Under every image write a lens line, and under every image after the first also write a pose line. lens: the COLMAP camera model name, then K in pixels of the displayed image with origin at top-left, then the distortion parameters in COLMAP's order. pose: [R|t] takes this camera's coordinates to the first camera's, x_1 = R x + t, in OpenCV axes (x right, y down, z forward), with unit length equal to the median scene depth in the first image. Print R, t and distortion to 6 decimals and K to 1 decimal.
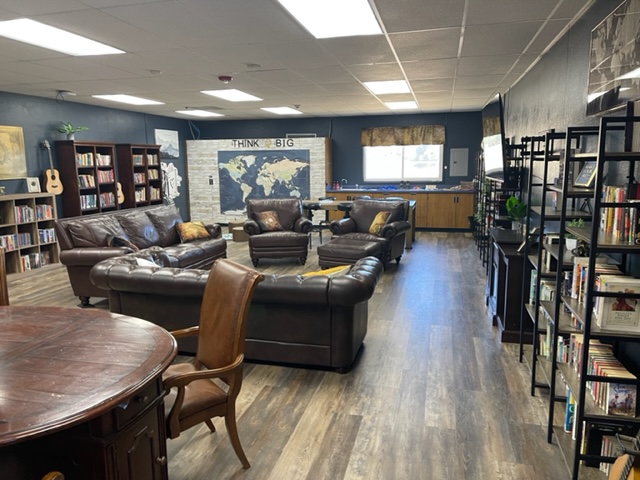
lens RADIAL K [[478.5, 0, 316.9], [0, 478.5, 236.0], [0, 0, 1]] dist [0.069337, -0.091304]
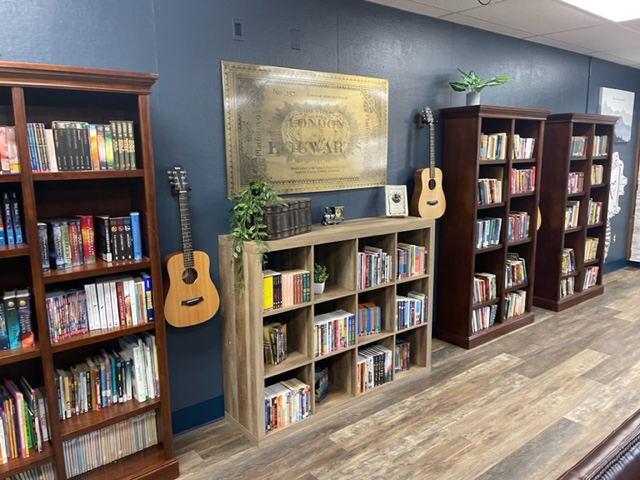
lens RADIAL K [[478.5, 0, 316.9], [0, 478.5, 236.0], [0, 0, 1]] dist [0.069337, -0.091304]
pose [[0.792321, 0.109167, -0.600258, -0.363451], [-0.093788, 0.993961, 0.056972, -0.091838], [0.602853, 0.011157, 0.797775, 0.583061]]
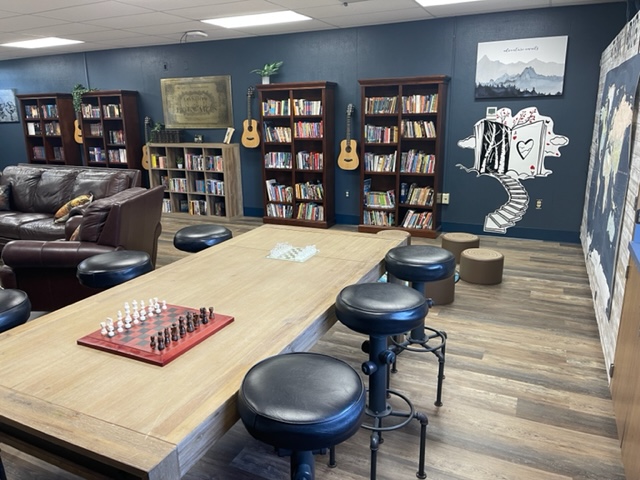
lens RADIAL K [[478.5, 0, 316.9], [0, 478.5, 236.0], [0, 0, 1]] dist [0.069337, -0.091304]
pose [[-0.183990, 0.258302, -0.948382, 0.373538], [-0.130593, 0.949876, 0.284045, -0.216657], [0.974214, 0.176113, -0.141035, 1.376267]]
